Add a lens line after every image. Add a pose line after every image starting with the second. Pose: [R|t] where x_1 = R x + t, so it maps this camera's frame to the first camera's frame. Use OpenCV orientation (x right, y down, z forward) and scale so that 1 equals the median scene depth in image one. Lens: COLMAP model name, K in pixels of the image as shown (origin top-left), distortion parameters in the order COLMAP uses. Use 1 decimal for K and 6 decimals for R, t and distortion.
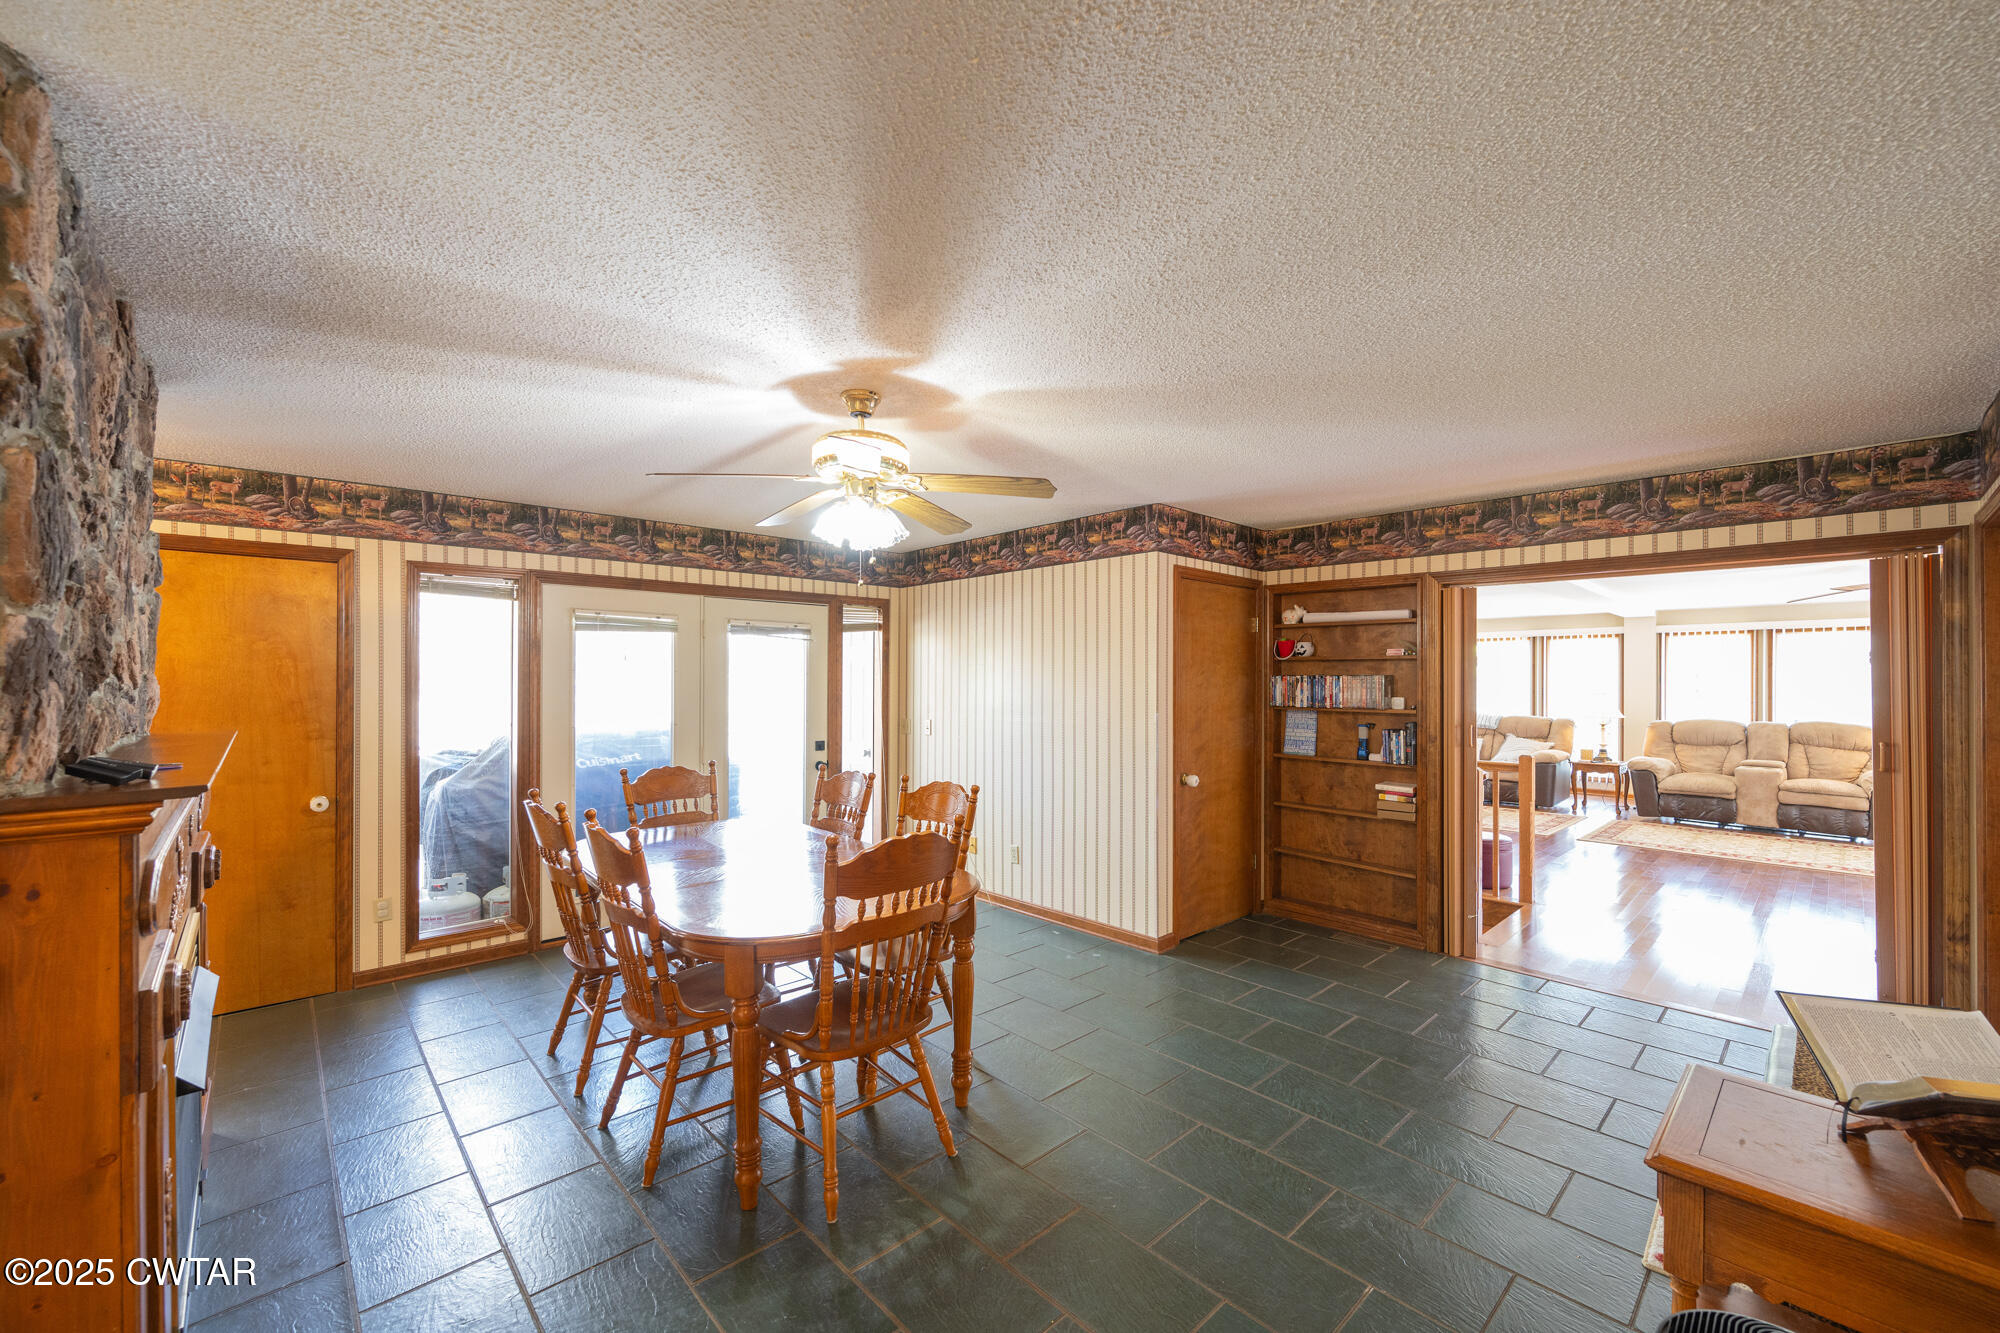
lens RADIAL K [[792.9, 0, 1003.0], [0, 792.9, 677.3], [0, 0, 1]] dist [-0.004567, 0.000000]
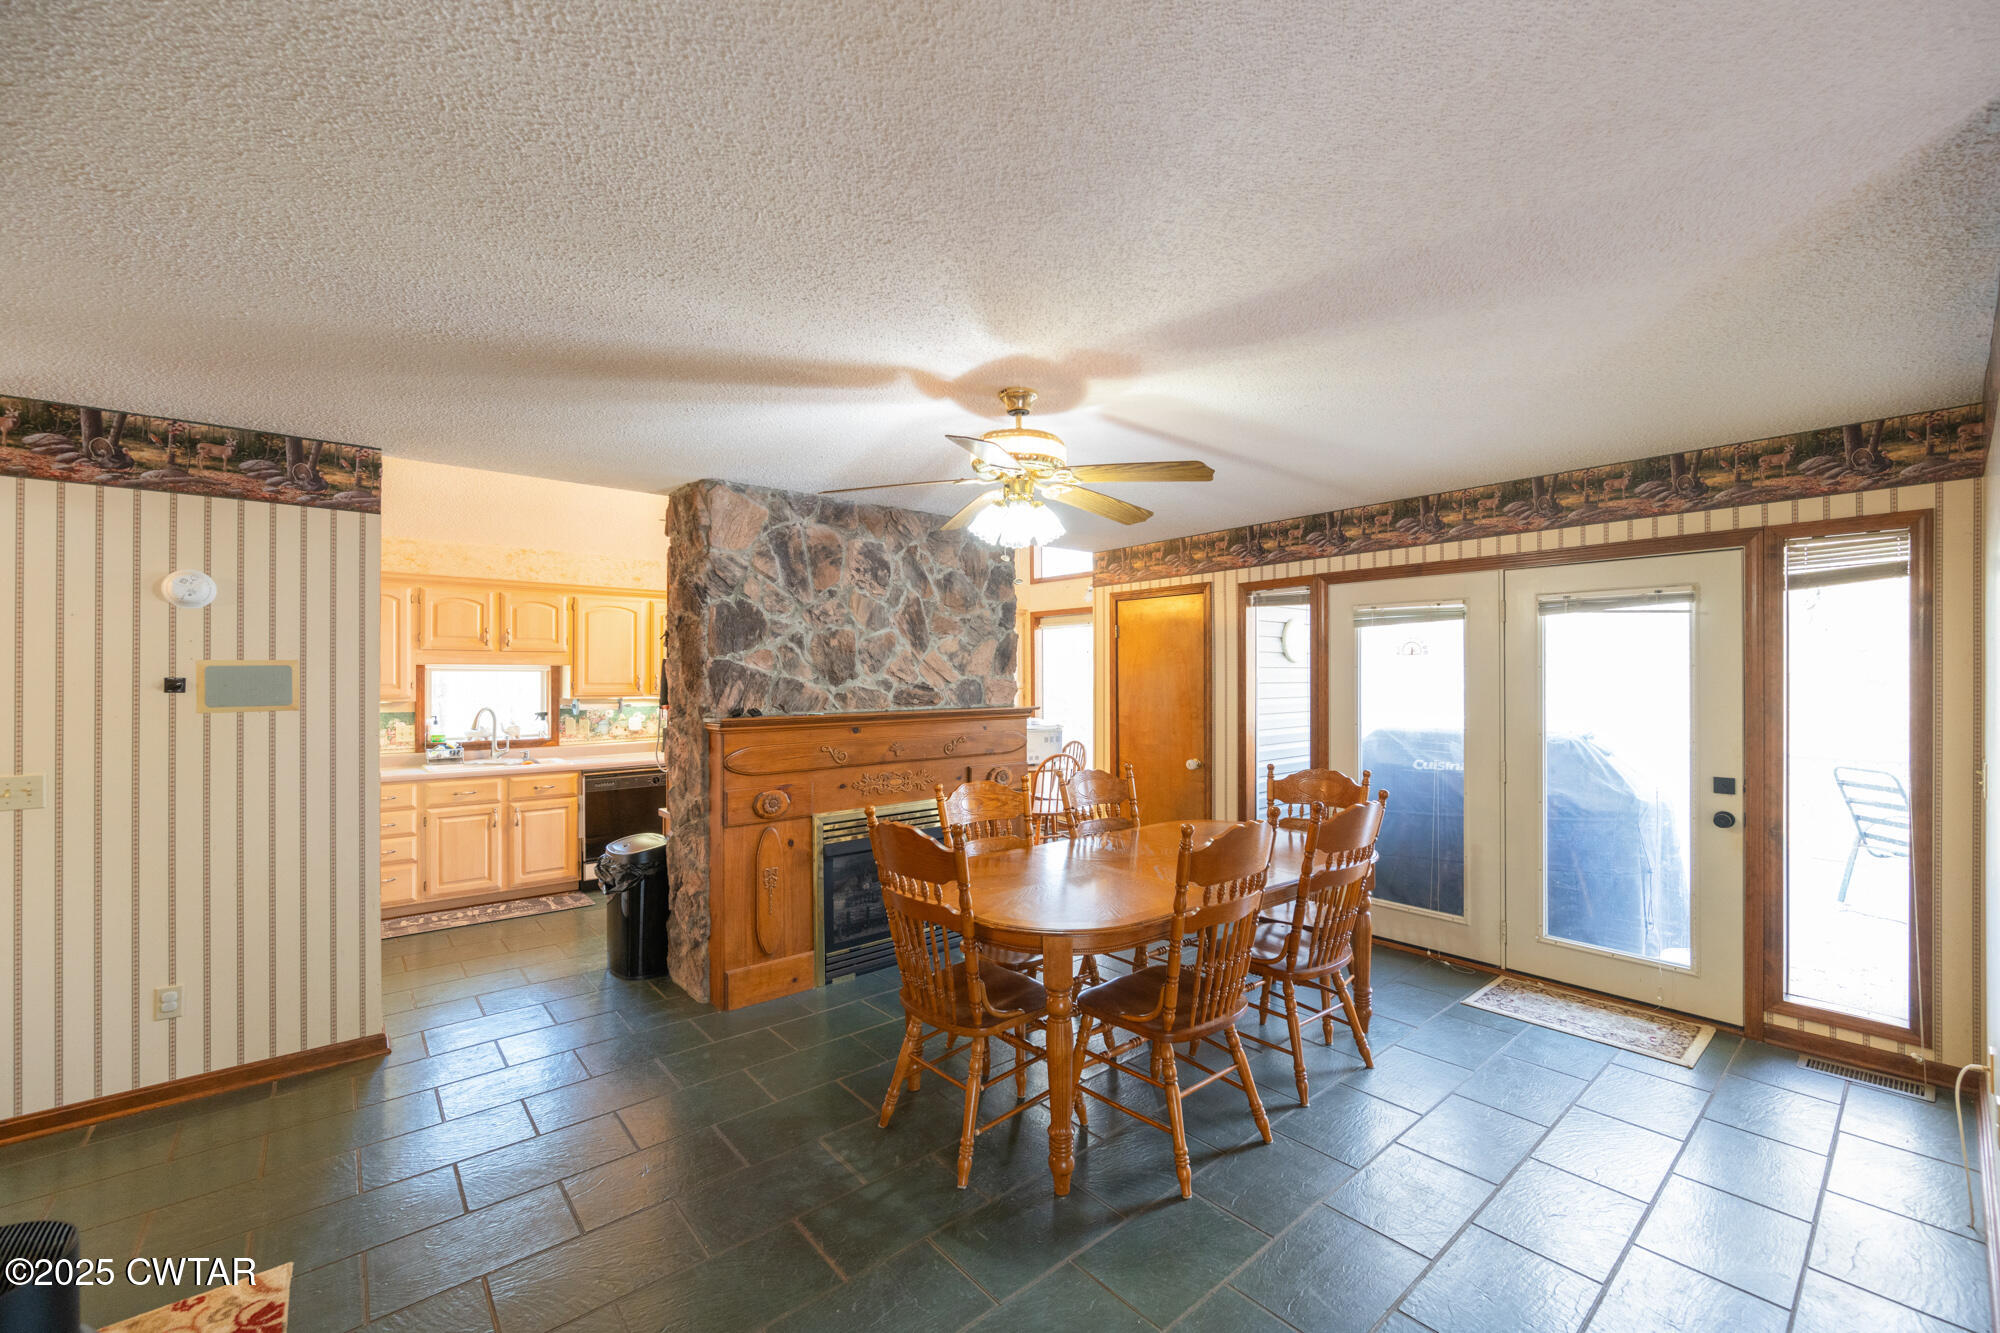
lens RADIAL K [[792.9, 0, 1005.6], [0, 792.9, 673.6], [0, 0, 1]] dist [-0.004567, 0.000000]
pose [[-0.046025, -0.004691, -0.998929, 0.487862], [0.005934, 0.999970, -0.004969, 0.001855], [0.998923, -0.006156, -0.045996, 0.612575]]
